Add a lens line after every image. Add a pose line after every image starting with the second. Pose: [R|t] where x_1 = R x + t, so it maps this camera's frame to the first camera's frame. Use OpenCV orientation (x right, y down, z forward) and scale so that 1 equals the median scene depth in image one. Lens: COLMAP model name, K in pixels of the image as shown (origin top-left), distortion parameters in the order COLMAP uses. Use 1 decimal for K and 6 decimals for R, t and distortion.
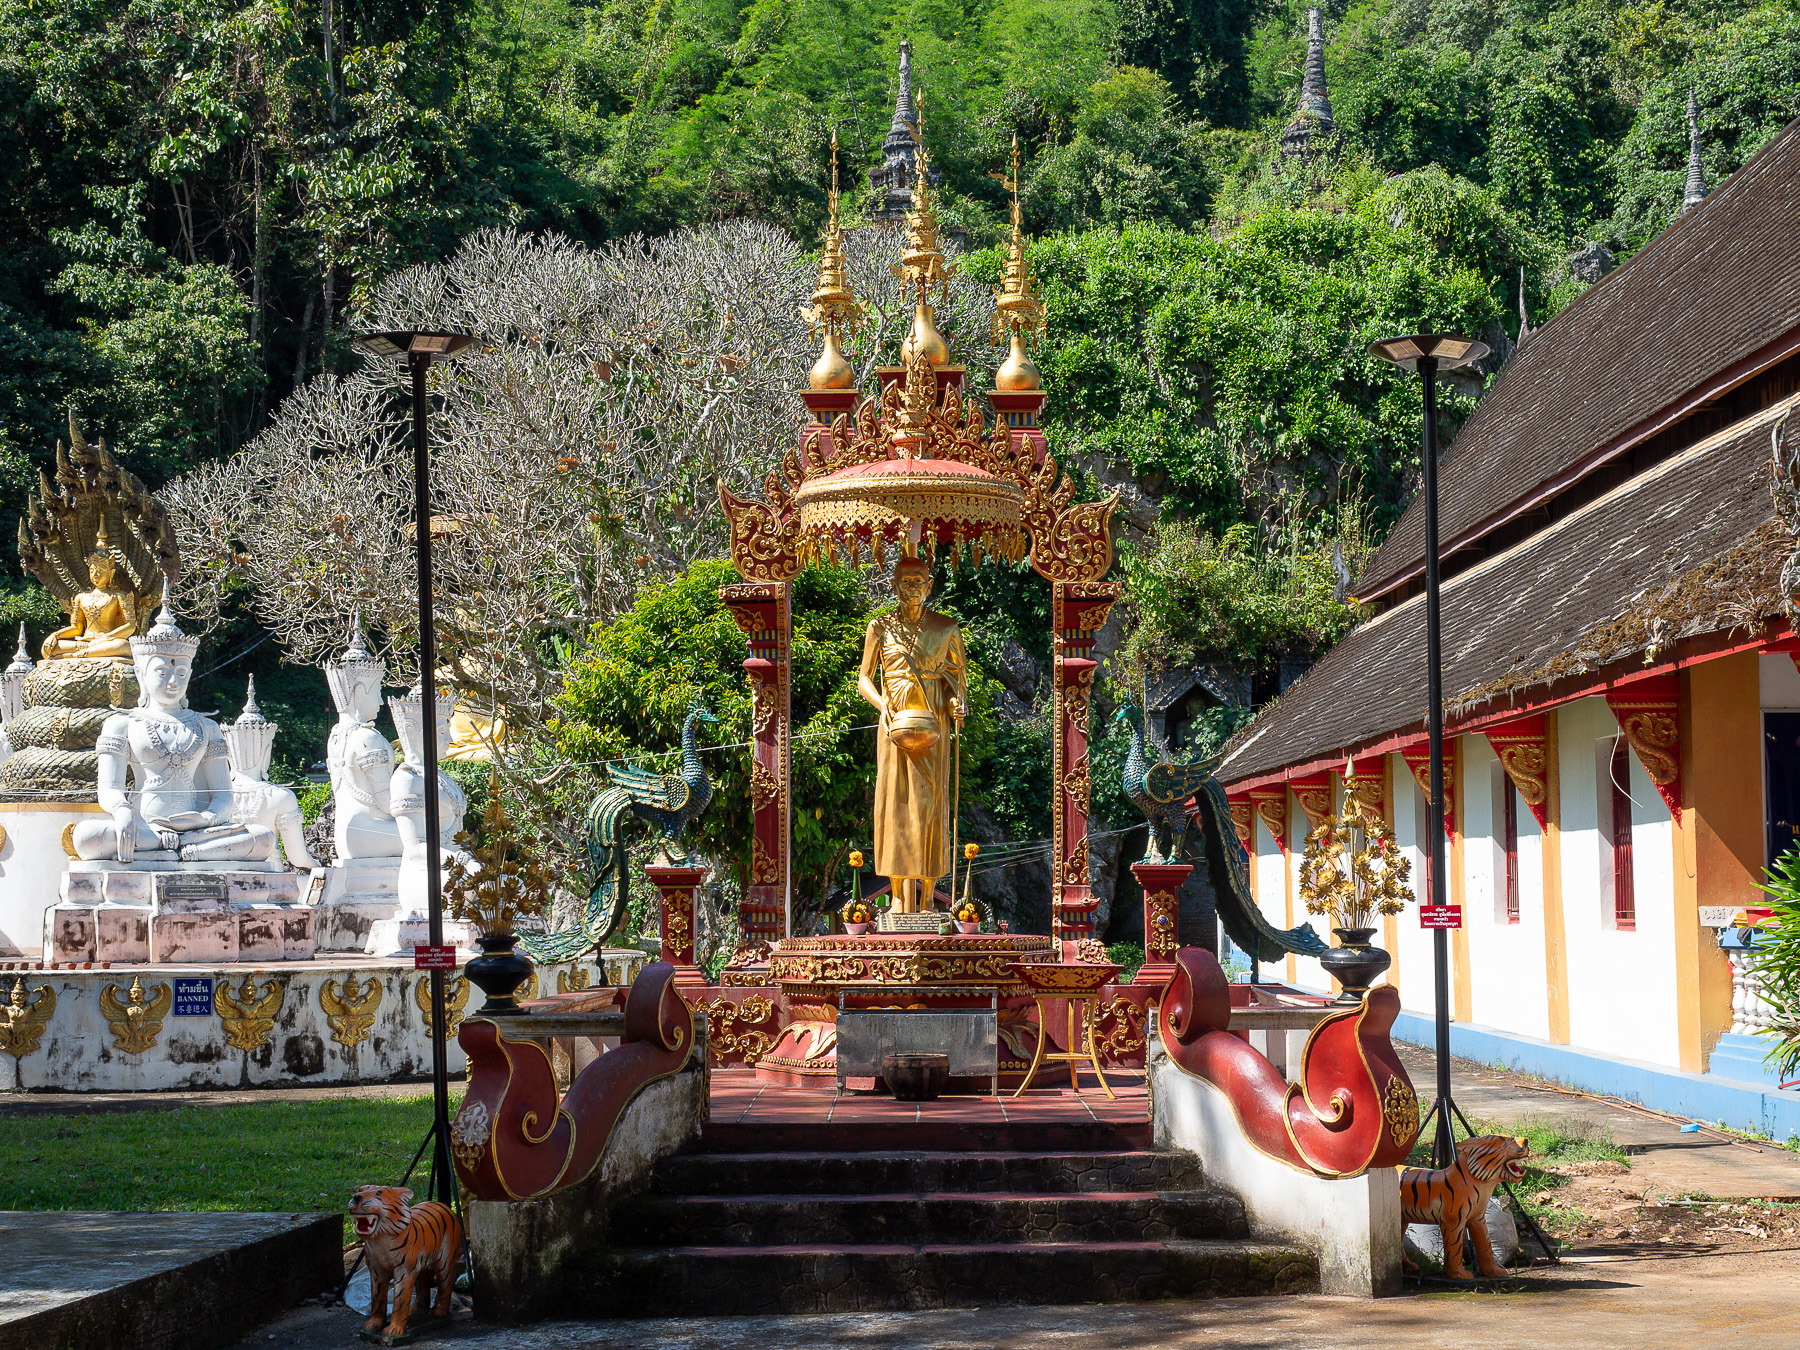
lens RADIAL K [[2749.9, 0, 902.1], [0, 2749.9, 672.6], [0, 0, 1]] dist [-0.033079, 0.000000]
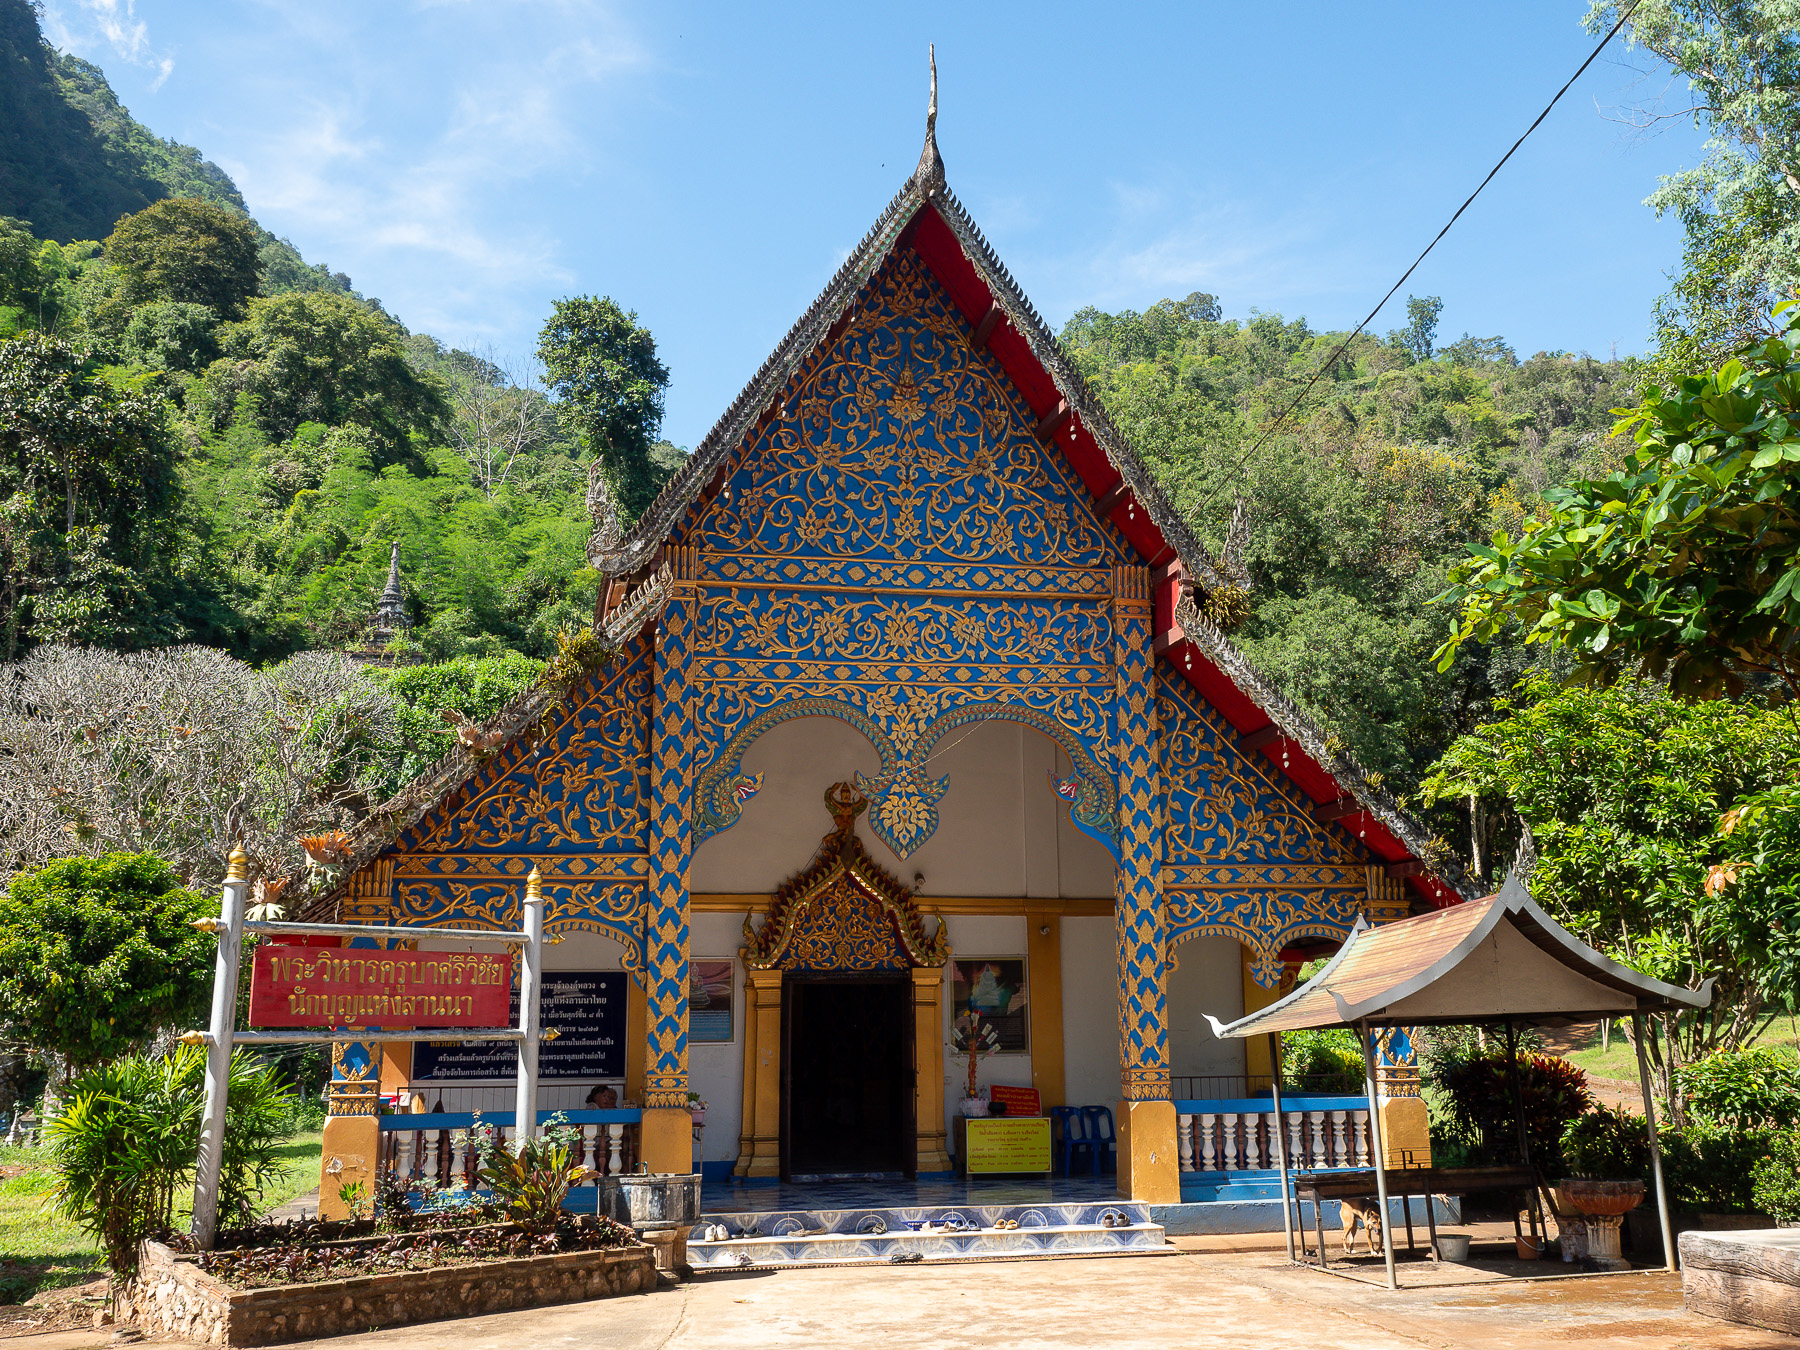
lens RADIAL K [[1620.3, 0, 899.5], [0, 1620.3, 672.7], [0, 0, 1]] dist [-0.003320, 0.000256]
pose [[0.984515, 0.037709, 0.171198, 0.114656], [-0.012225, 0.988981, -0.147539, -0.006884], [-0.174875, 0.143162, 0.974127, -0.005706]]
